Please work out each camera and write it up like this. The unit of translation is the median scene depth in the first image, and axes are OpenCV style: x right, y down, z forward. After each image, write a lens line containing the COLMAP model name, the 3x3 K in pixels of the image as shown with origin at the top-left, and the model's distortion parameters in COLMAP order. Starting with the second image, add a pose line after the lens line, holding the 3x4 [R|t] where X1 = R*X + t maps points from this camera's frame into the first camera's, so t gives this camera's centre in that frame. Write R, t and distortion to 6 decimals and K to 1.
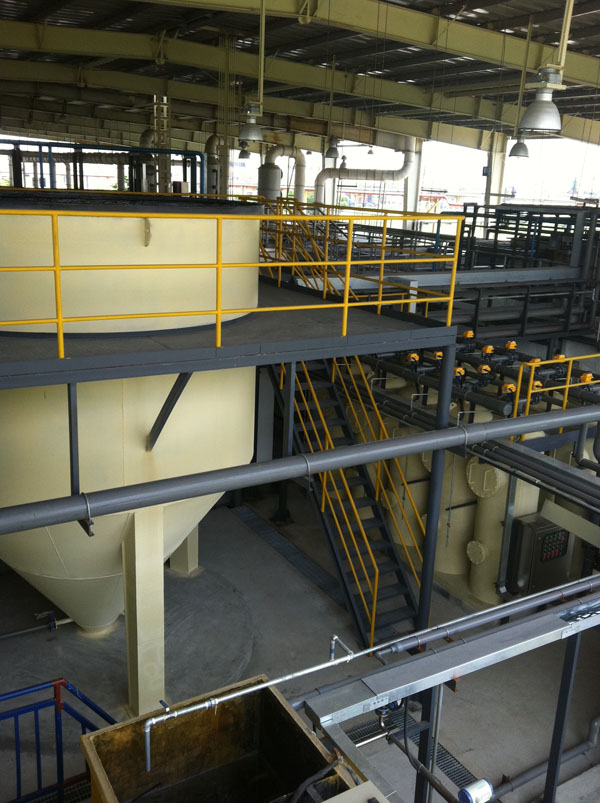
lens RADIAL K [[746.3, 0, 300.0], [0, 746.3, 401.5], [0, 0, 1]] dist [0.000213, -0.013903]
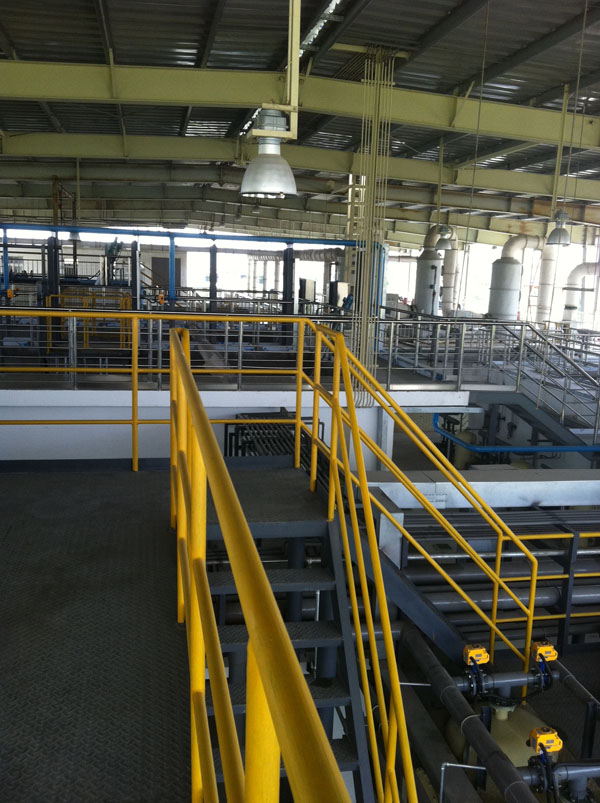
lens RADIAL K [[737.8, 0, 314.9], [0, 737.8, 400.2], [0, 0, 1]] dist [0.055430, -0.134772]
pose [[0.942956, 0.049382, -0.329233, 0.105513], [-0.089504, 0.990131, -0.107840, -0.190407], [0.320659, 0.131156, 0.938070, 0.628948]]
